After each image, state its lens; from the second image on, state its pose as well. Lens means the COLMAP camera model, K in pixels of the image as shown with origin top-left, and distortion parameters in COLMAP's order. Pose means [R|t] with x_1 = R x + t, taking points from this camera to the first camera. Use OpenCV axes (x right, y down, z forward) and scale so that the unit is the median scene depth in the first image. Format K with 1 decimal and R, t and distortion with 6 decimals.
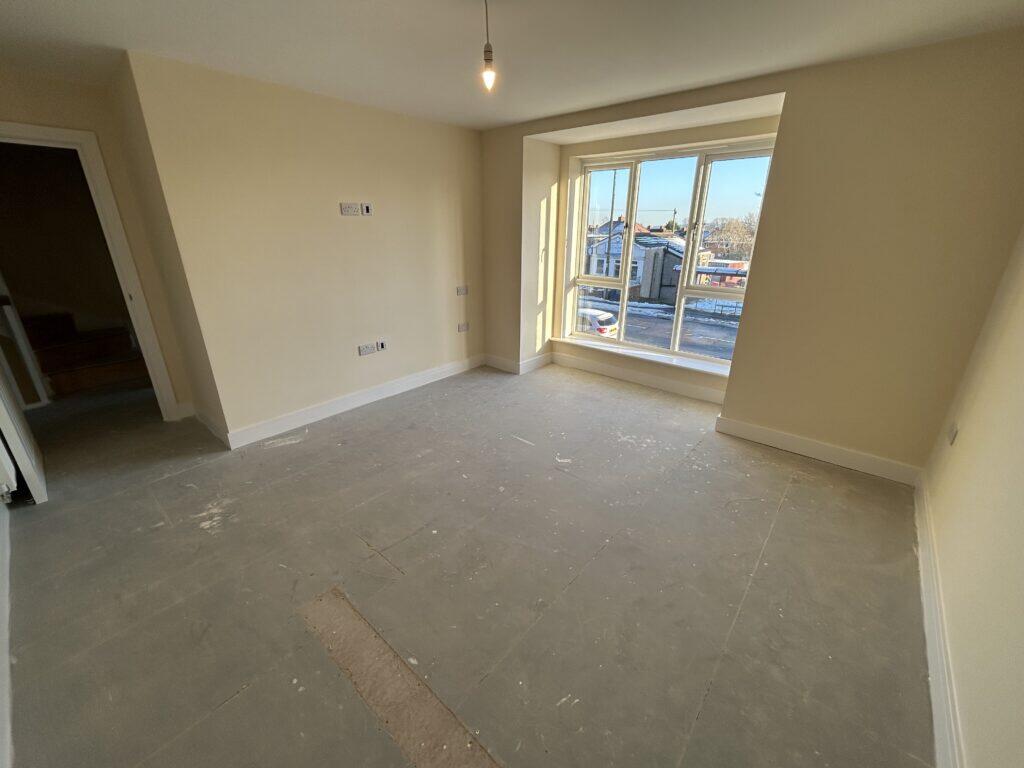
lens RADIAL K [[415.9, 0, 508.0], [0, 415.9, 382.1], [0, 0, 1]] dist [-0.000509, -0.000265]
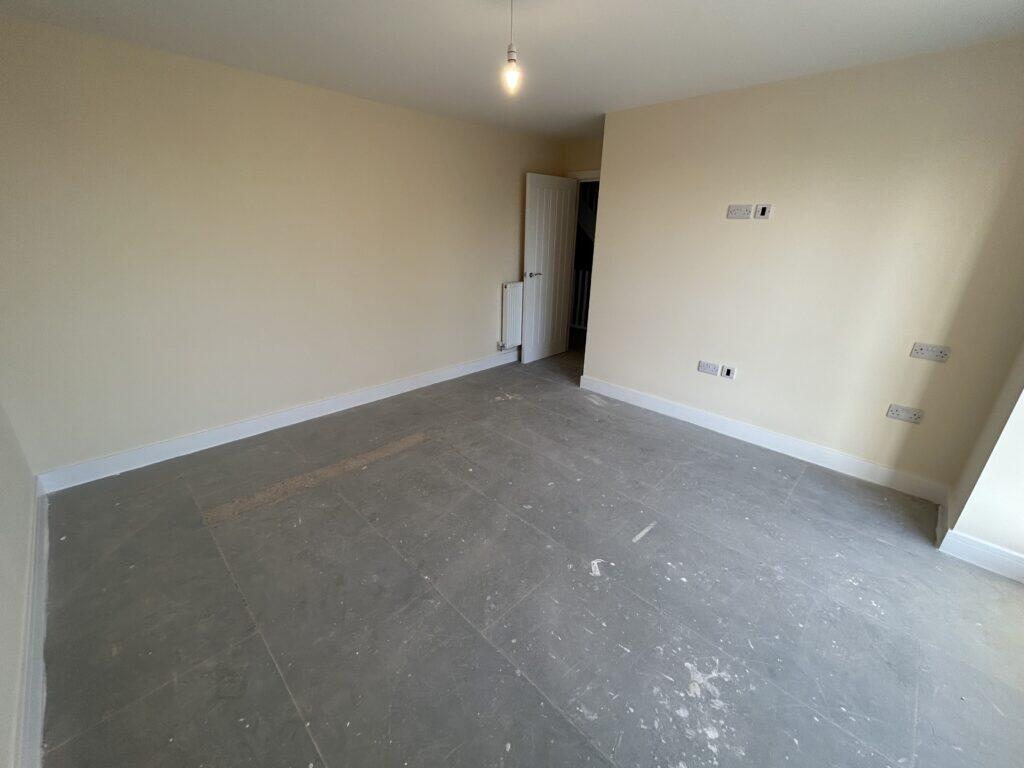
lens RADIAL K [[415.9, 0, 509.9], [0, 415.9, 378.2], [0, 0, 1]] dist [-0.000509, -0.000265]
pose [[-0.063177, 0.340378, -0.938164, 0.626071], [-0.368750, 0.865558, 0.338868, -0.241216], [0.927379, 0.367357, 0.070831, 0.647108]]
